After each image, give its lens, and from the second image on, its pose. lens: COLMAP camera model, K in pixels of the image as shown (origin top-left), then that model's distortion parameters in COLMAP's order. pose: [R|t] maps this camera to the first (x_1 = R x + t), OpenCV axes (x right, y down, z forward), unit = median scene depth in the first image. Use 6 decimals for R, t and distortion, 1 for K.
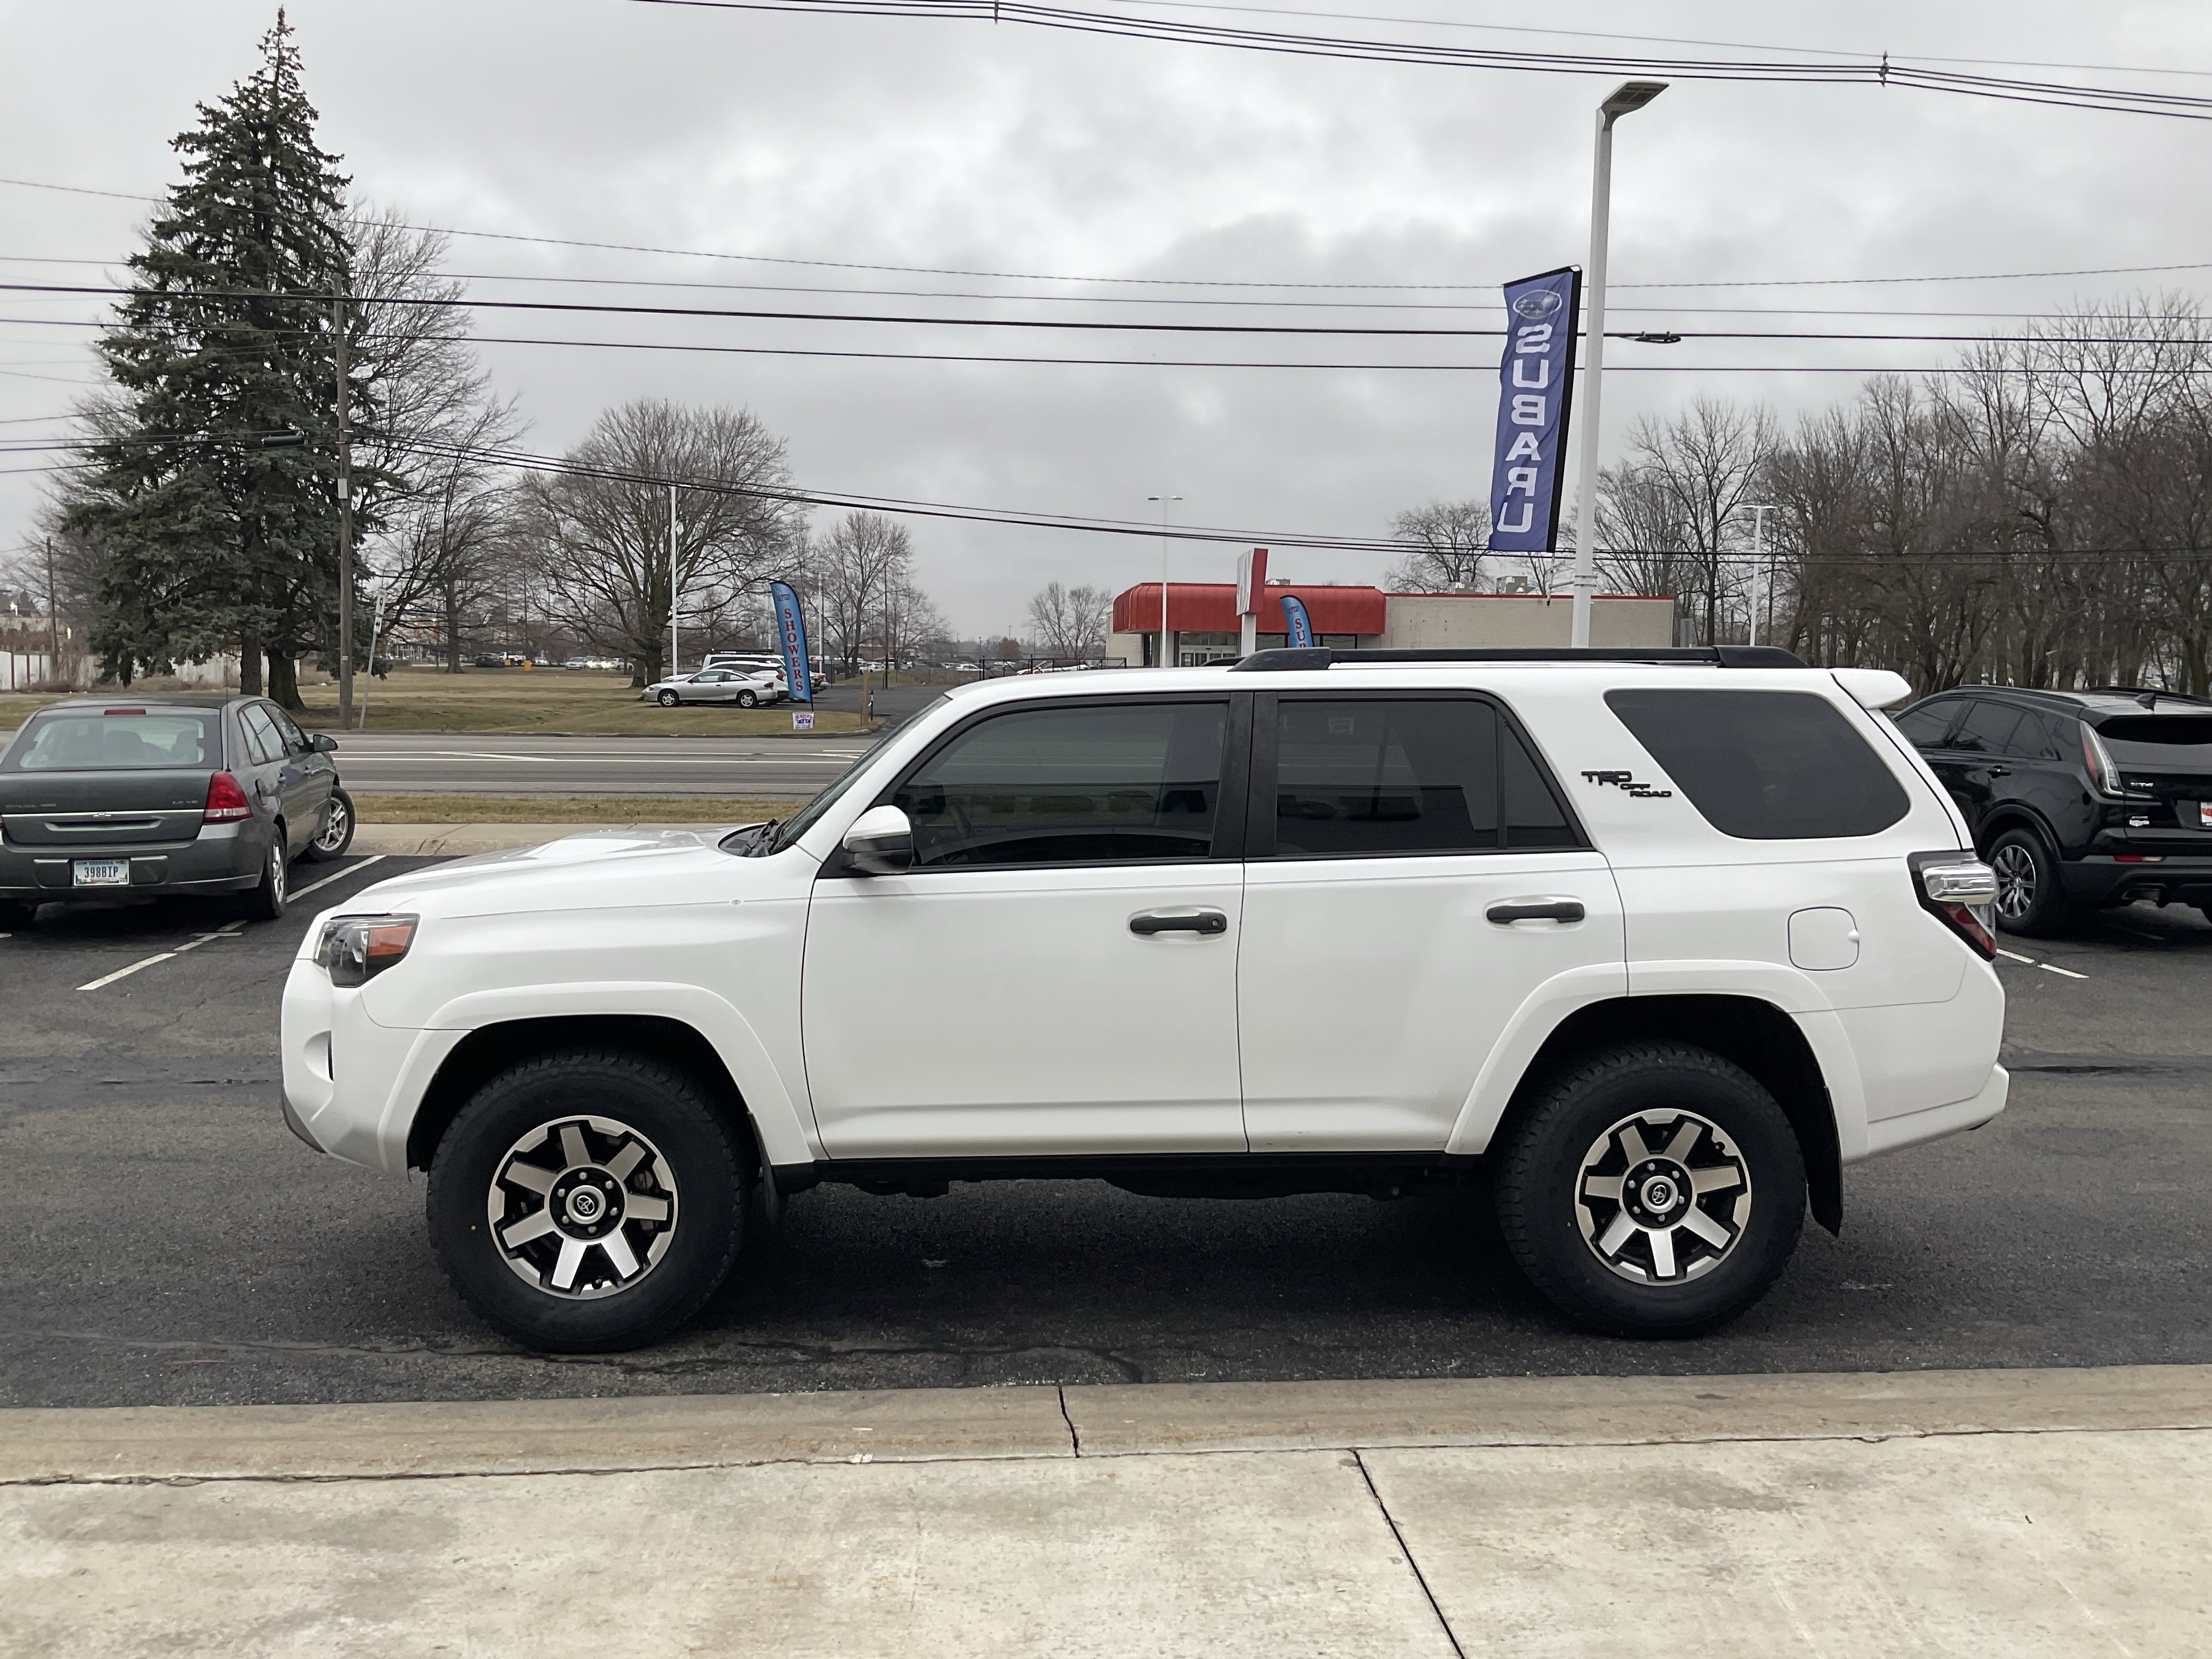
lens RADIAL K [[1814.3, 0, 1098.5], [0, 1814.3, 837.5], [0, 0, 1]] dist [0.094273, -0.190613]
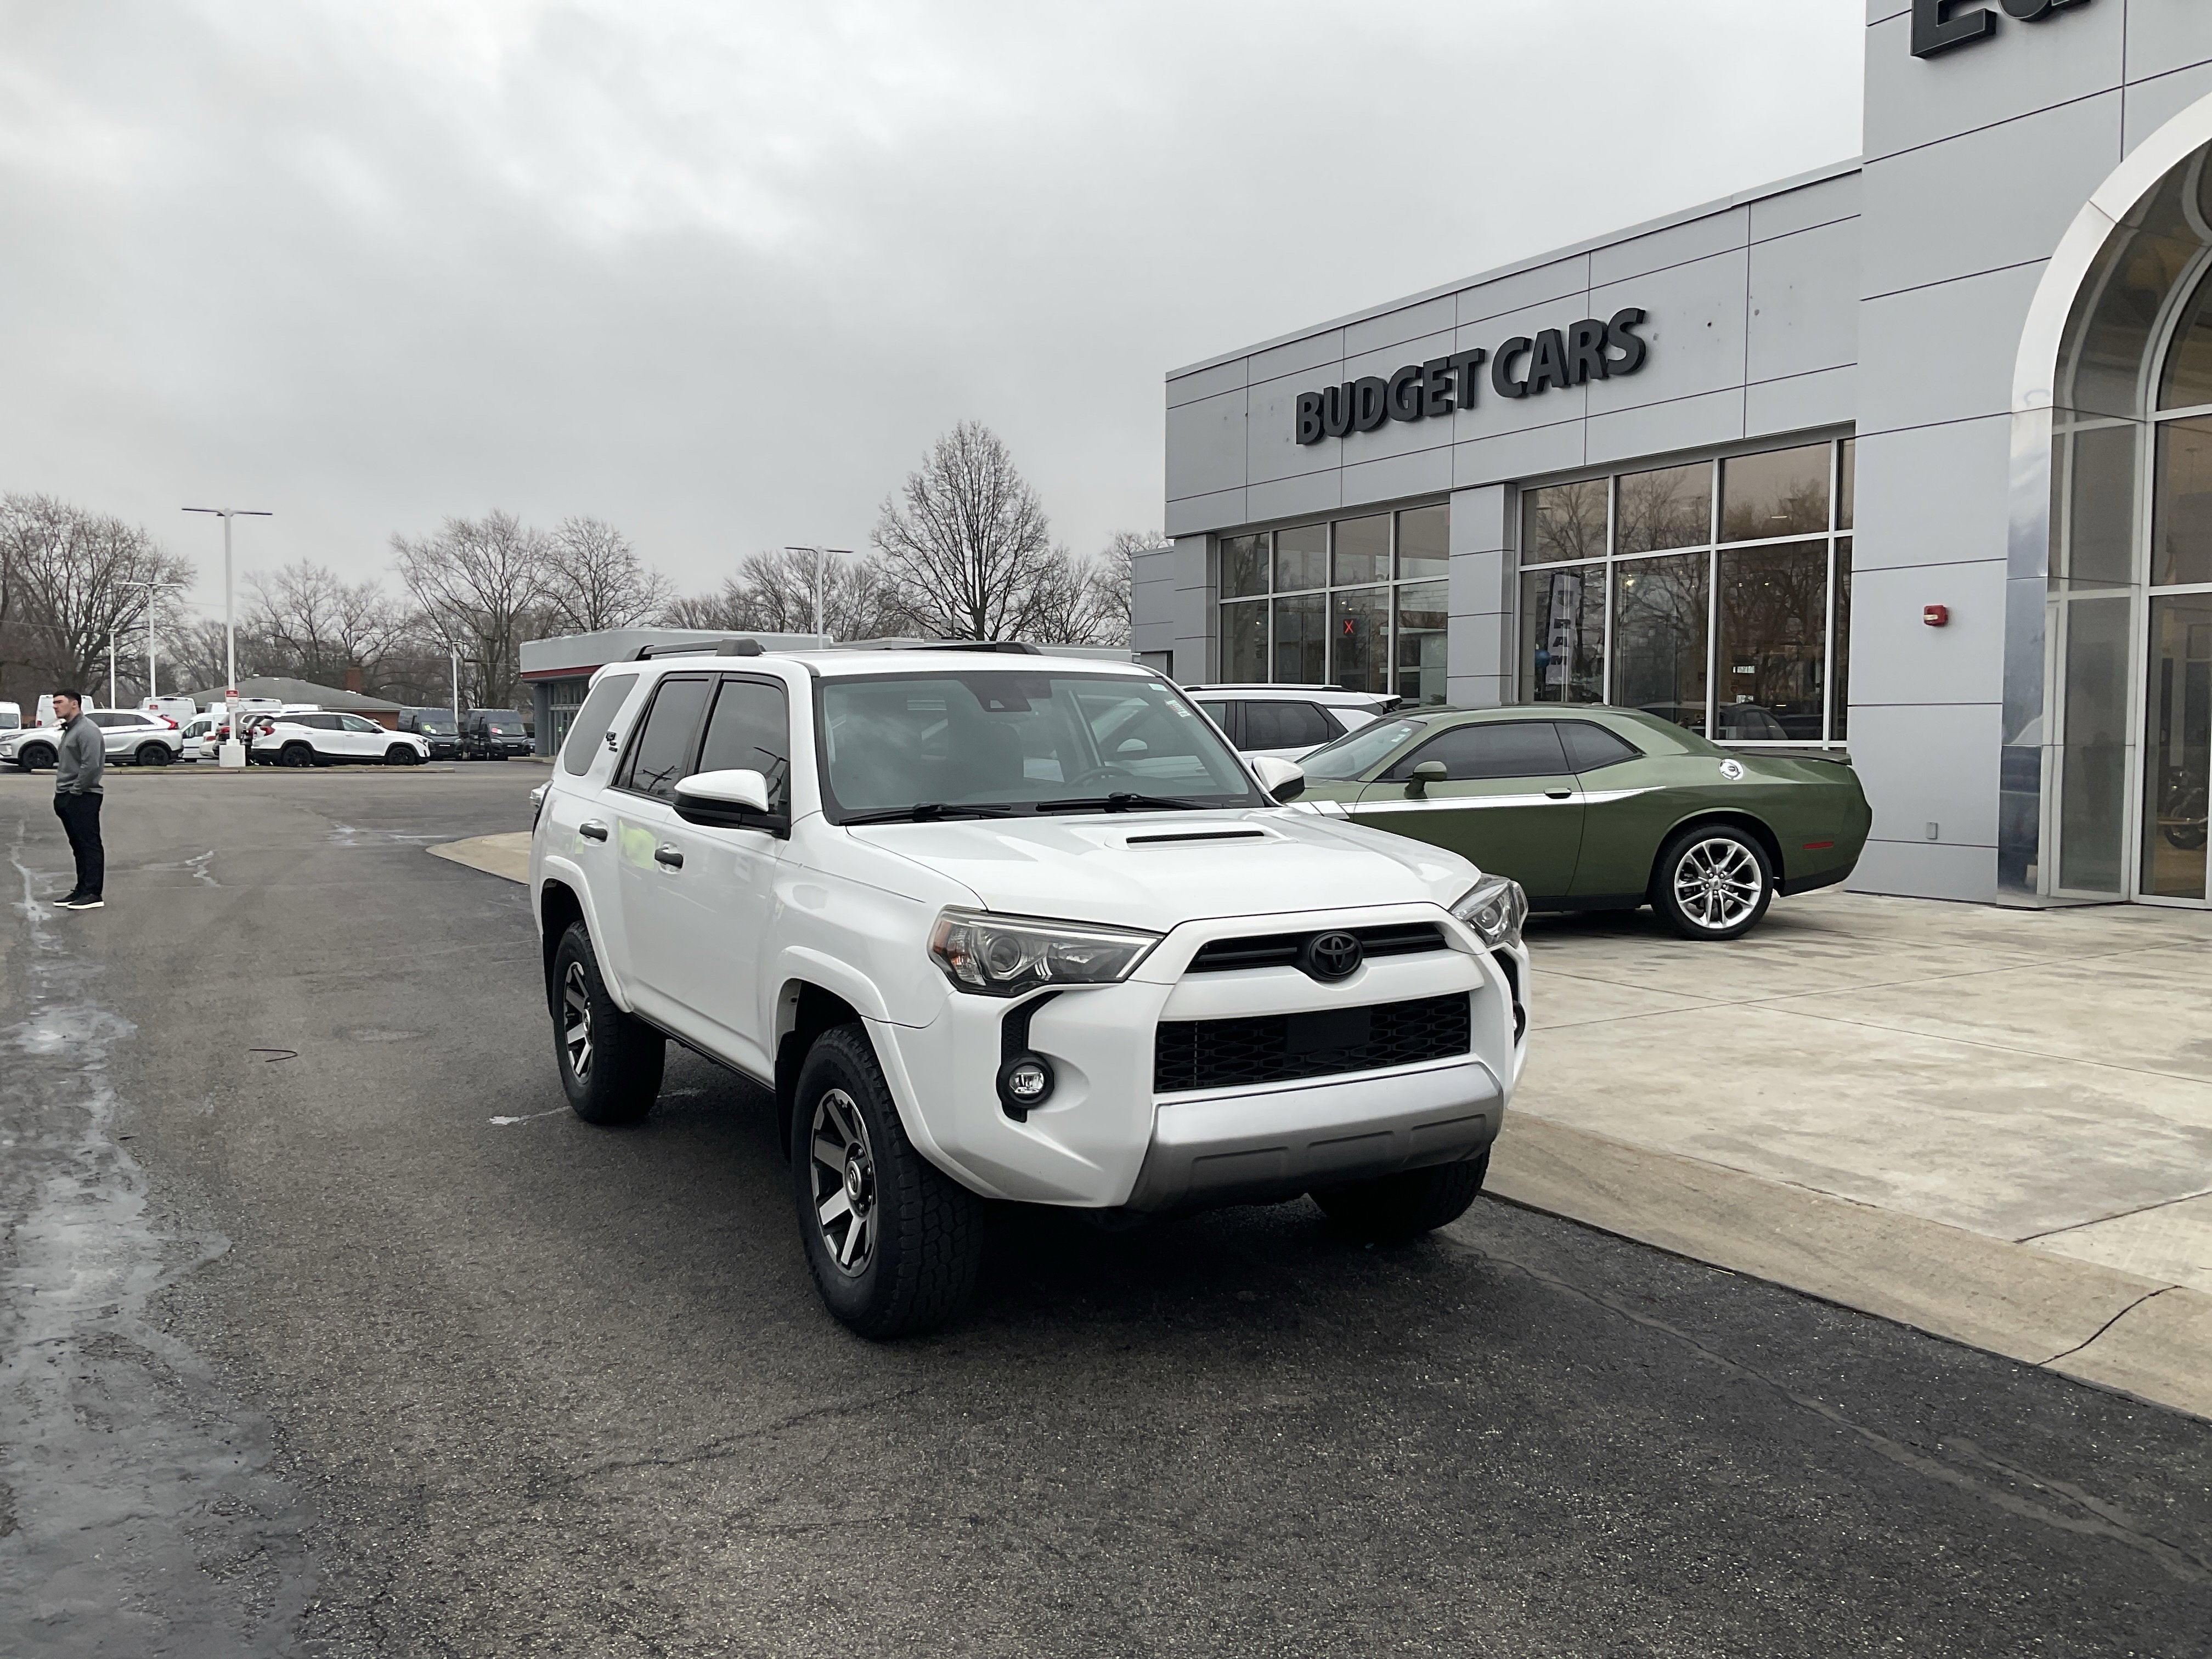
lens RADIAL K [[1814.3, 0, 1098.5], [0, 1814.3, 837.5], [0, 0, 1]] dist [0.094273, -0.190613]
pose [[-0.431745, -0.069764, 0.899294, -1.228744], [0.070385, 0.991359, 0.110698, -0.112170], [-0.899245, 0.111090, -0.423104, 1.630361]]
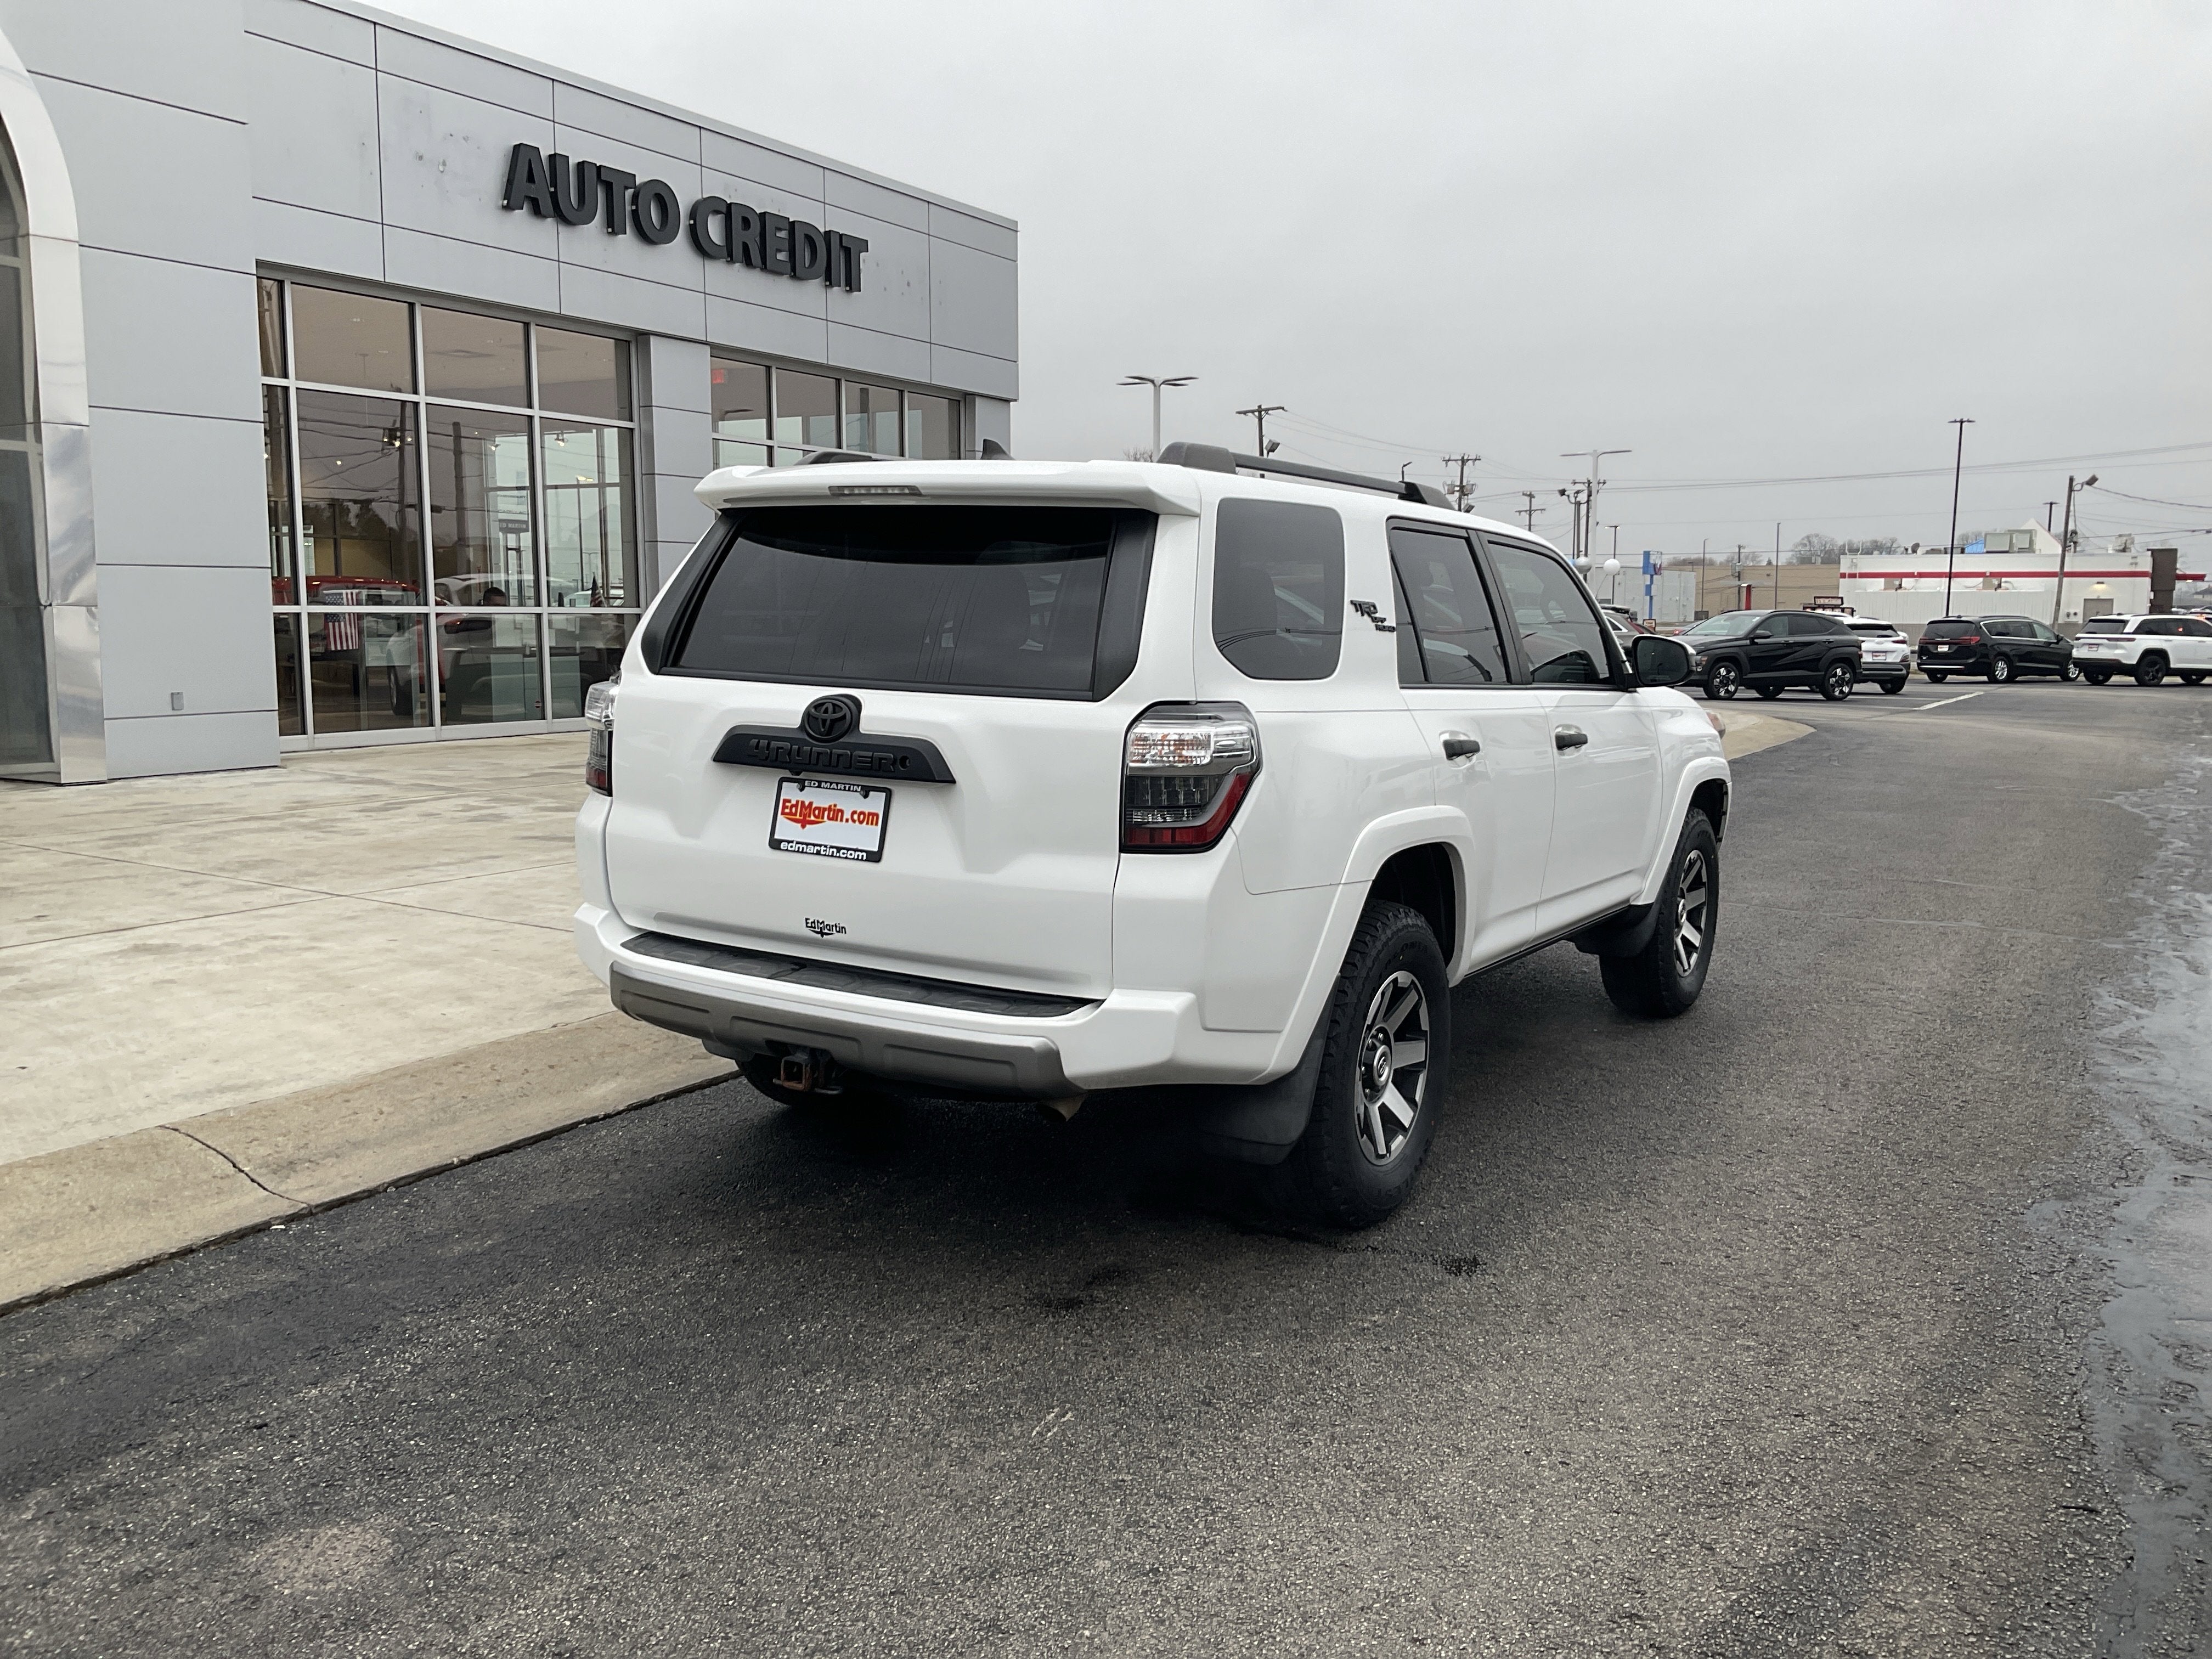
lens RADIAL K [[1814.3, 0, 1098.5], [0, 1814.3, 837.5], [0, 0, 1]] dist [0.094273, -0.190613]
pose [[-0.578430, 0.085669, -0.811221, 1.115558], [-0.086261, 0.982470, 0.165261, -0.083808], [0.811158, 0.165569, -0.560900, 1.776548]]
